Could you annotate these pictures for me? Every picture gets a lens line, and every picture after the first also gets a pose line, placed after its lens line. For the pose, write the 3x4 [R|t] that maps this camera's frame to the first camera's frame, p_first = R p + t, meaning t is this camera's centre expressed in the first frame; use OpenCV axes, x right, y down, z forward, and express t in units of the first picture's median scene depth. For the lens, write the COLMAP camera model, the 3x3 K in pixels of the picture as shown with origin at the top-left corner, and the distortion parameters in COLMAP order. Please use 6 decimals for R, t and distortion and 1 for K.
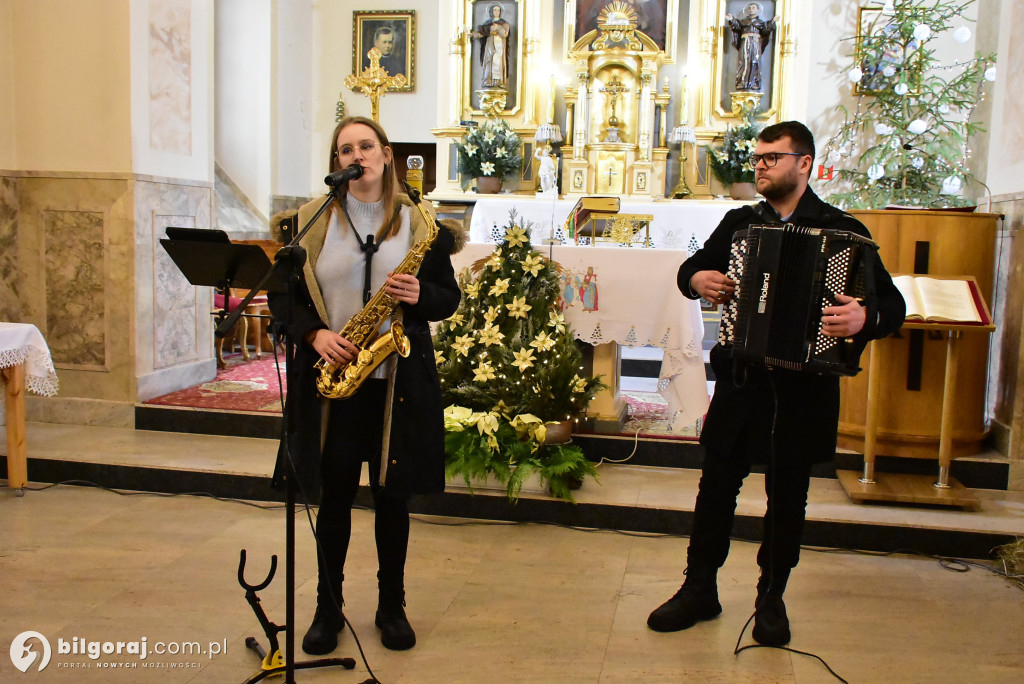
lens RADIAL K [[1006.0, 0, 512.0], [0, 1006.0, 342.0], [0, 0, 1]] dist [-0.017026, 0.006178]
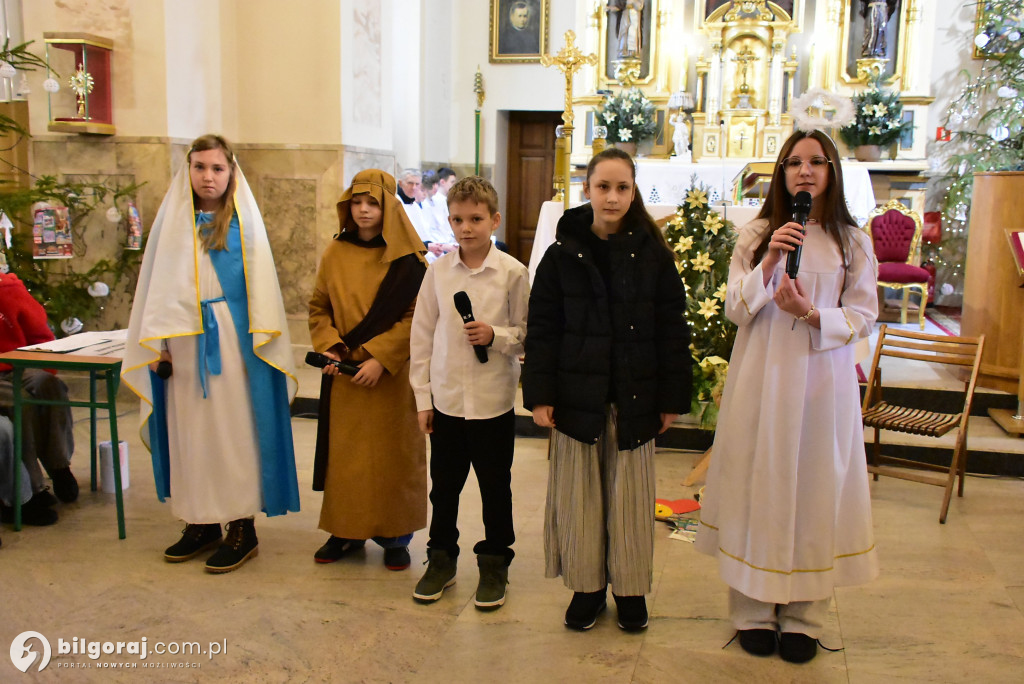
lens RADIAL K [[977.3, 0, 512.0], [0, 977.3, 342.0], [0, 0, 1]] dist [-0.011578, 0.017020]
pose [[0.997847, 0.001501, -0.065565, -0.104126], [0.001314, 0.999080, 0.042860, 0.006012], [0.065569, -0.042854, 0.996927, -0.082352]]
